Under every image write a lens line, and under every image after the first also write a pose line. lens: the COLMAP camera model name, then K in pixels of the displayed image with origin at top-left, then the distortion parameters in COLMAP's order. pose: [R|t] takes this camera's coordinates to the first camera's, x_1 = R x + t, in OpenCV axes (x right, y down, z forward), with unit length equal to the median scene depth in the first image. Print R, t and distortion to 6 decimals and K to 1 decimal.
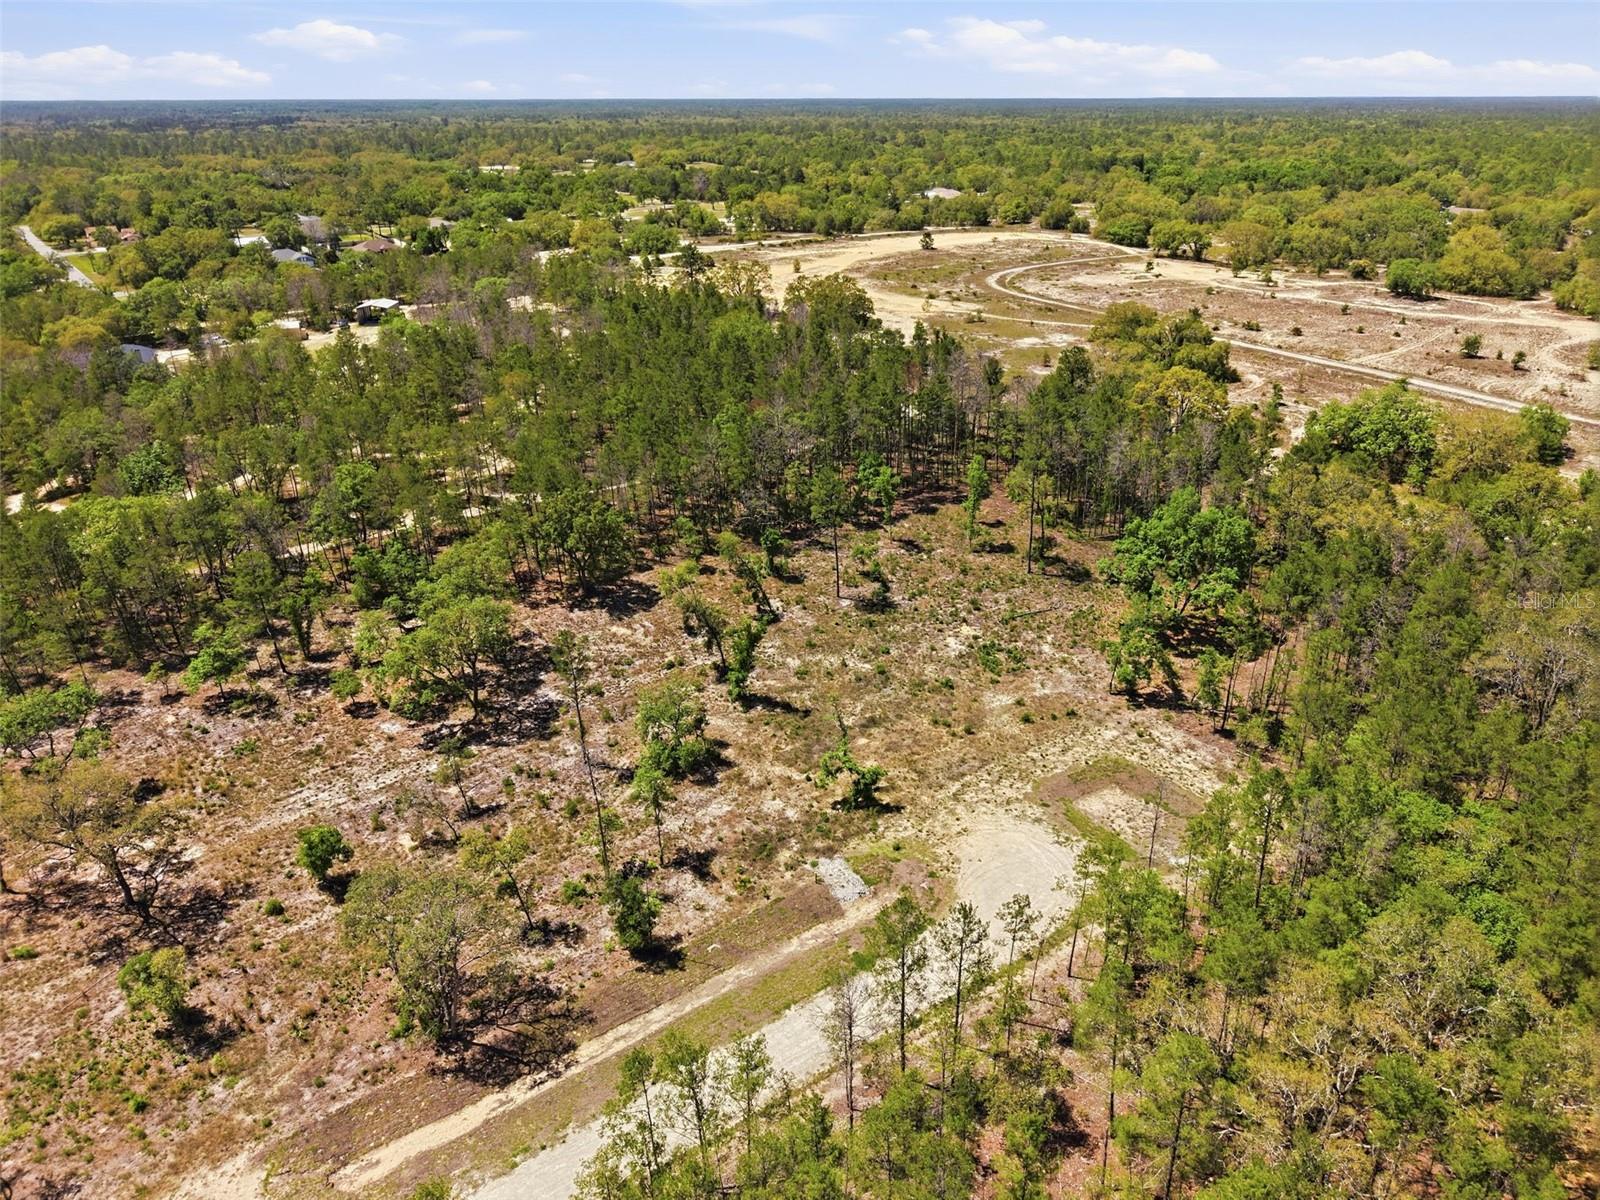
lens RADIAL K [[1072.2, 0, 802.0], [0, 1072.2, 602.0], [0, 0, 1]] dist [0.018859, -0.027685]
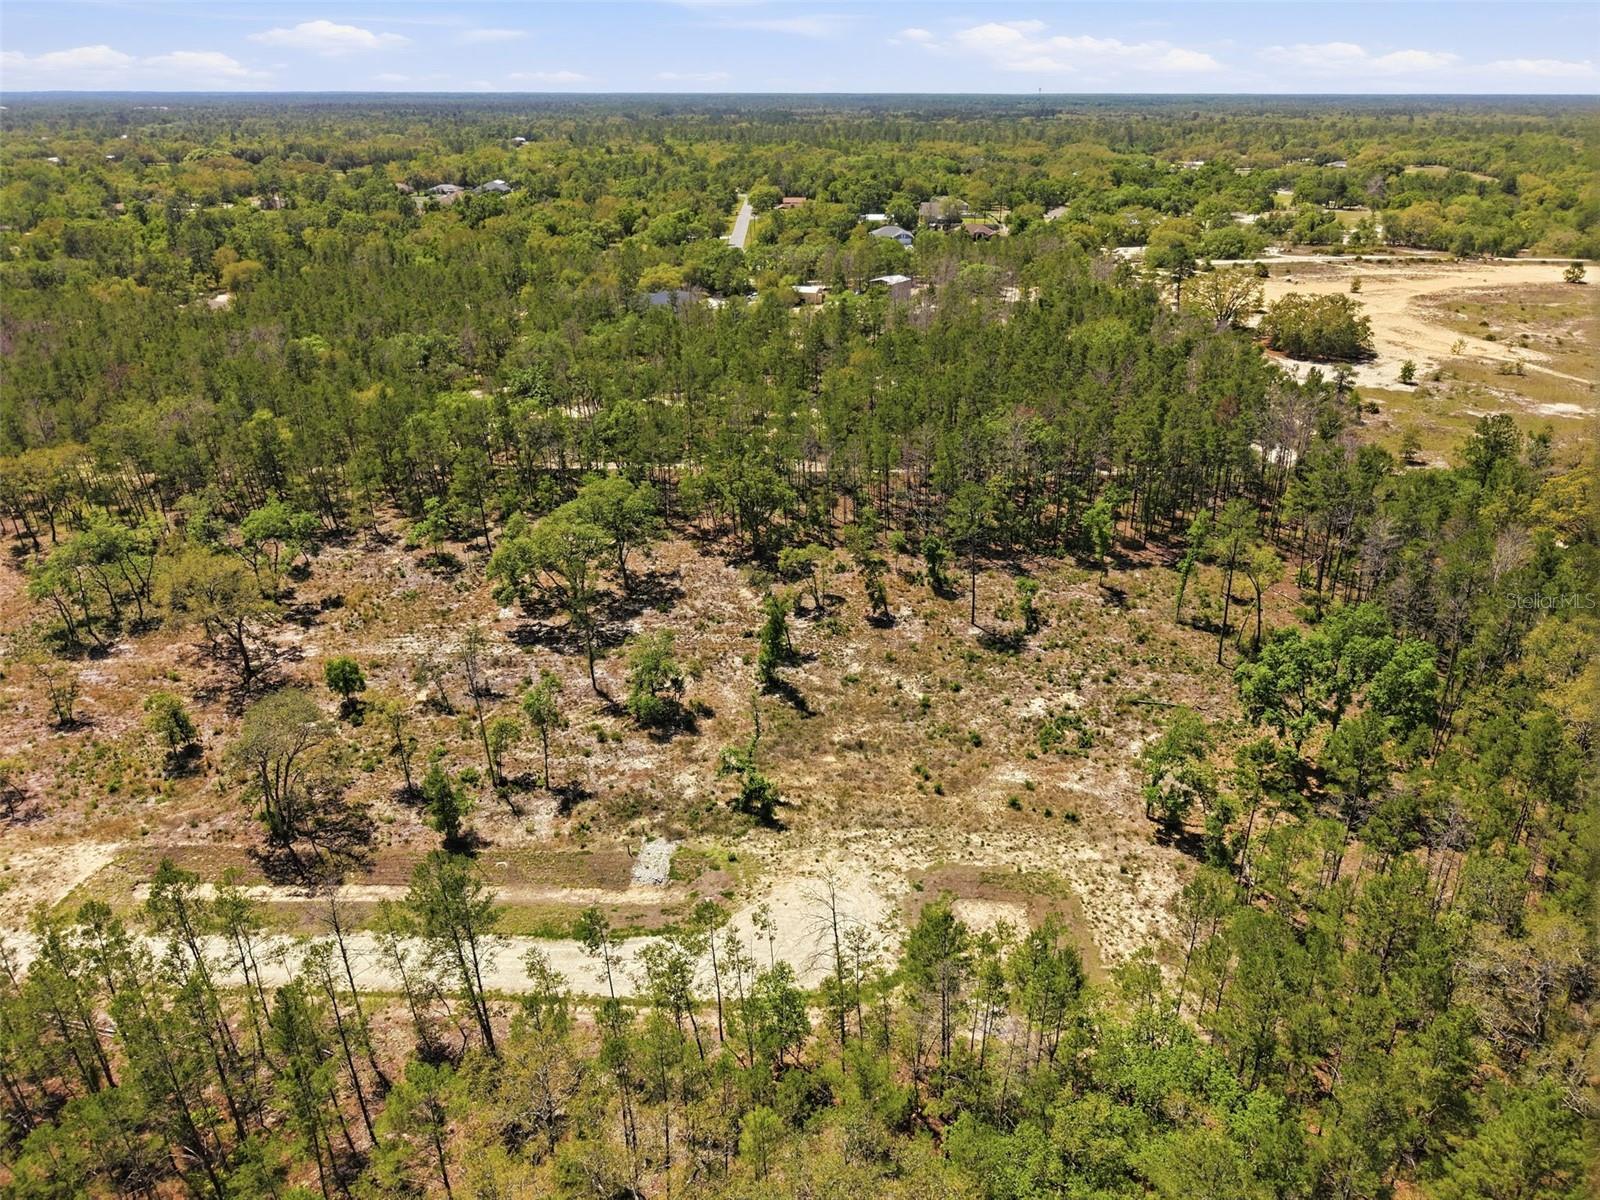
lens RADIAL K [[1072.2, 0, 805.6], [0, 1072.2, 587.4], [0, 0, 1]] dist [0.018859, -0.027685]
pose [[0.801275, 0.253647, -0.541869, 0.531681], [-0.257519, 0.963712, 0.070310, -0.081136], [0.540039, 0.083204, 0.837517, 0.180012]]
